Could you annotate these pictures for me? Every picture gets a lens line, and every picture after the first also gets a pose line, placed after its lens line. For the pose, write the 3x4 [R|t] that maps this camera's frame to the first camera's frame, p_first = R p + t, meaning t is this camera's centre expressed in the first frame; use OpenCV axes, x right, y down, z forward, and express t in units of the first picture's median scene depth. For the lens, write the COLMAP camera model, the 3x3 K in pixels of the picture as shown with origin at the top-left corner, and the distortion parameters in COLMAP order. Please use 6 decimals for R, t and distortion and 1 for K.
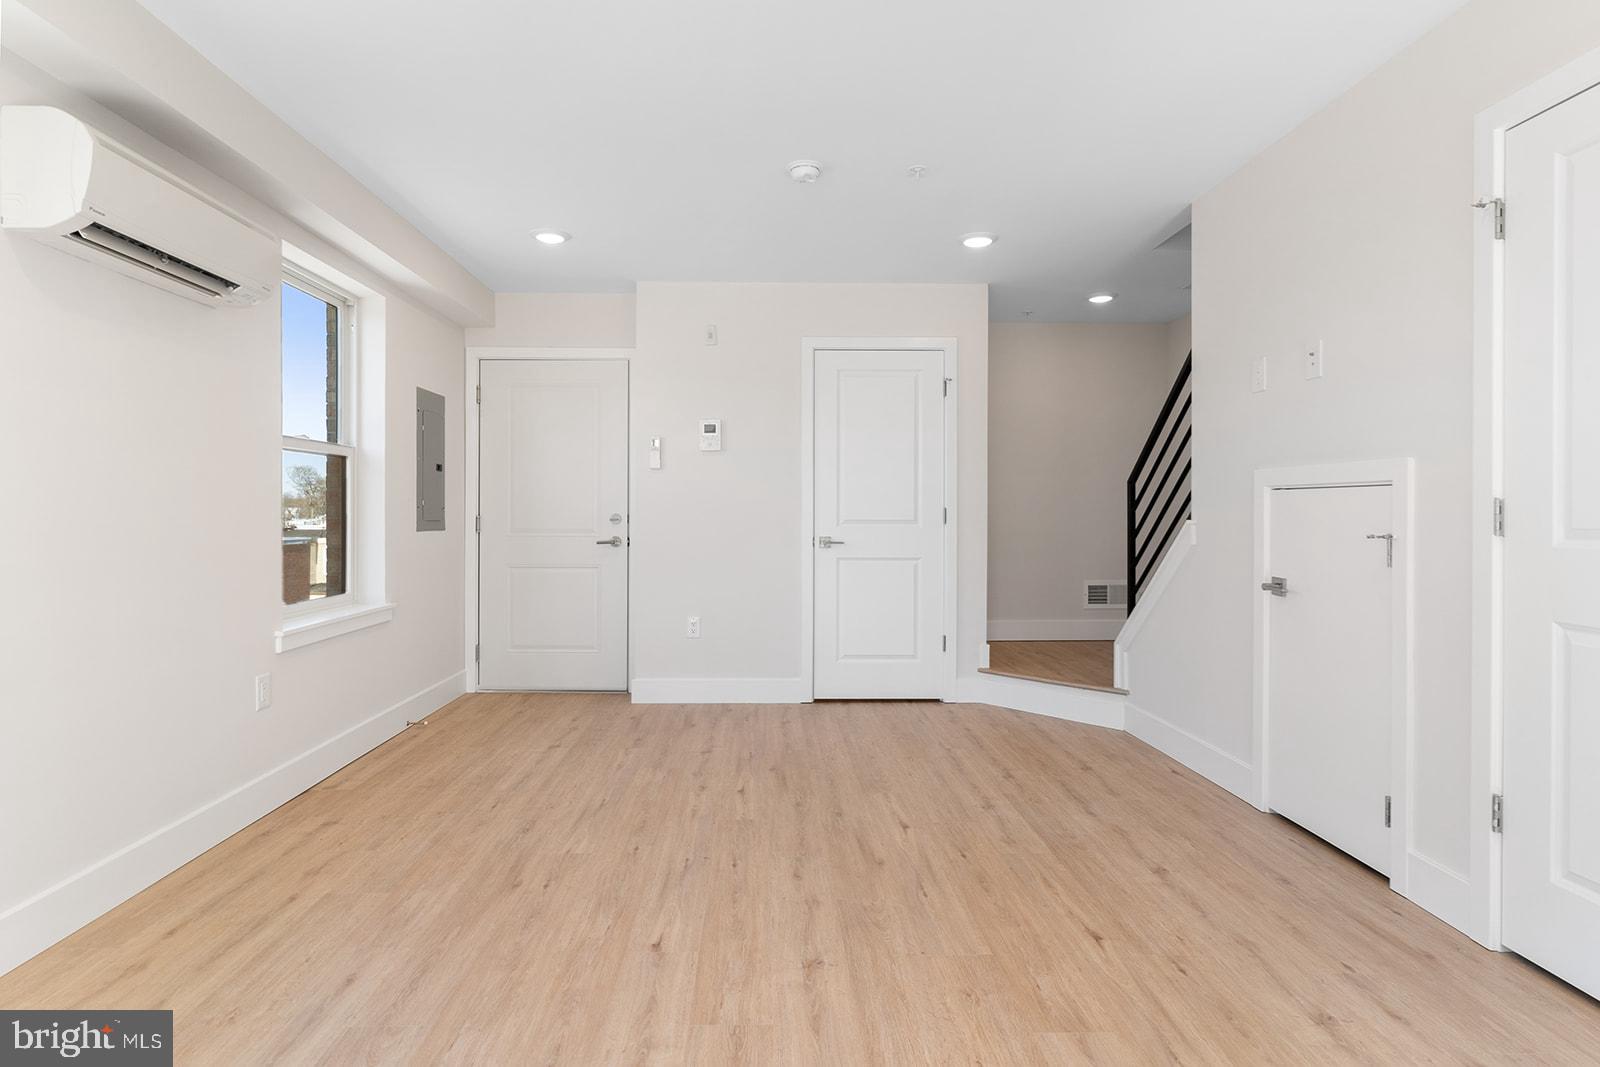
lens RADIAL K [[846.1, 0, 796.8], [0, 846.1, 514.0], [0, 0, 1]] dist [-0.001647, -0.000338]
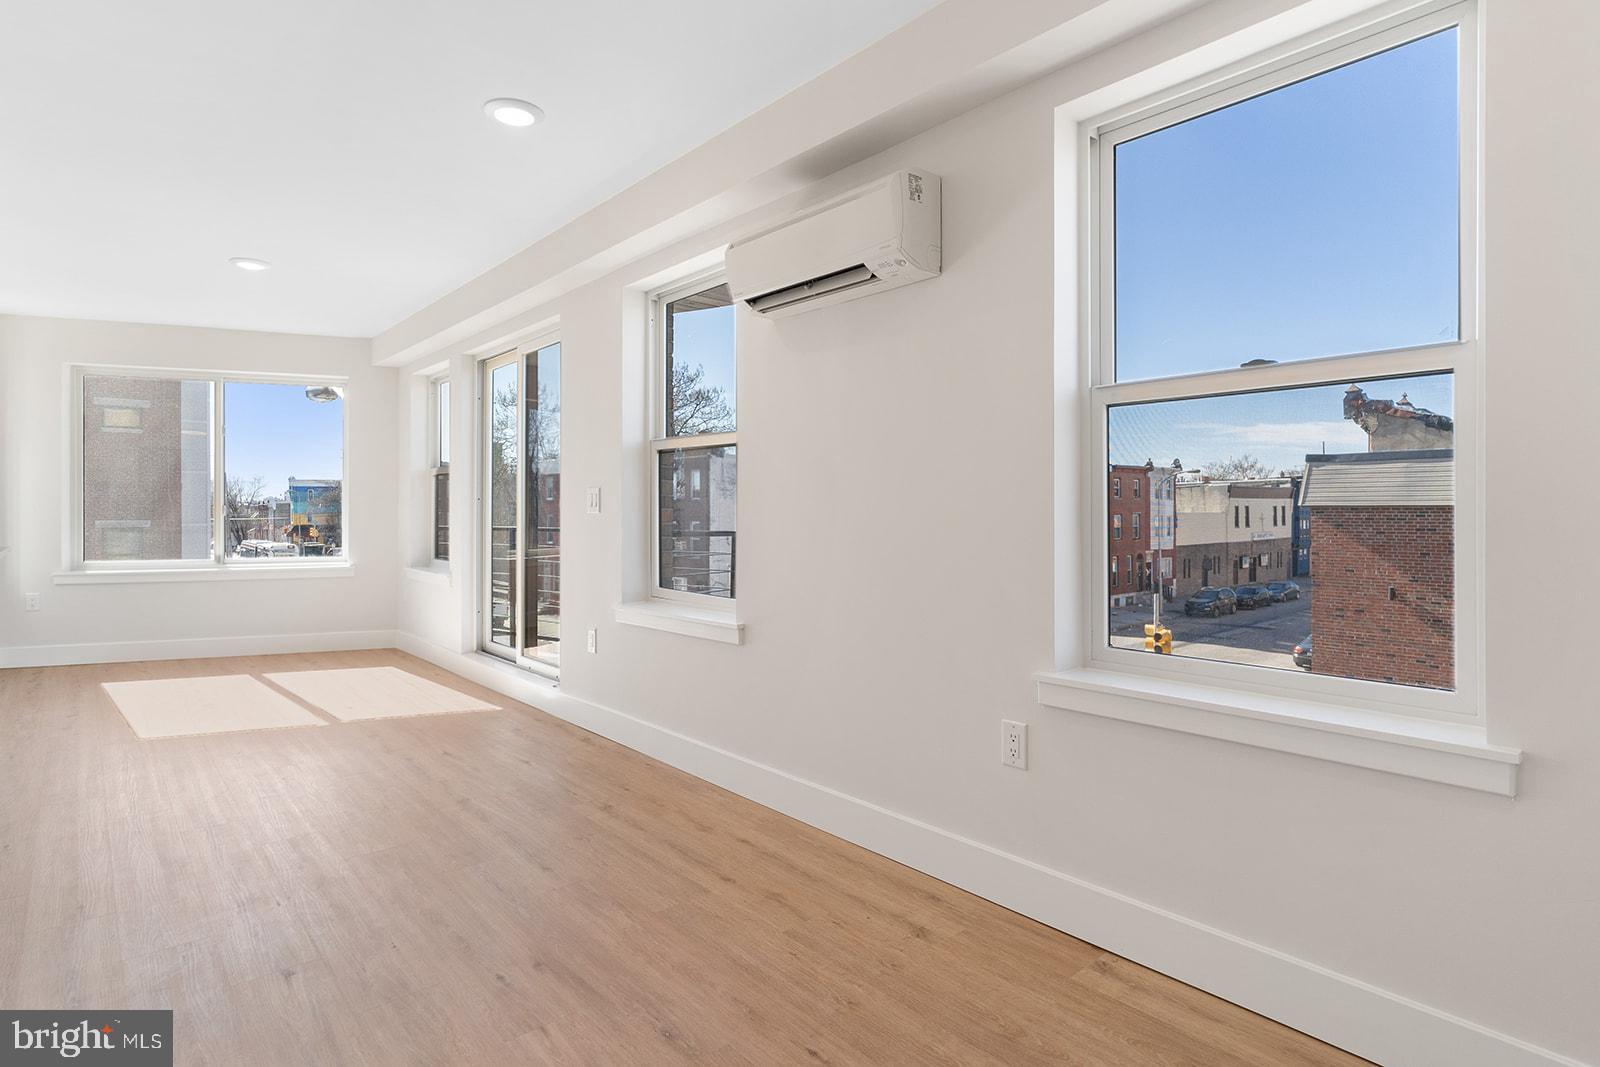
lens RADIAL K [[824.4, 0, 801.8], [0, 824.4, 517.1], [0, 0, 1]] dist [-0.001579, -0.000211]
pose [[-0.778711, 0.002873, -0.627376, -0.029647], [0.000078, 0.999990, 0.004484, 0.005697], [0.627383, 0.003443, -0.778703, 1.541209]]
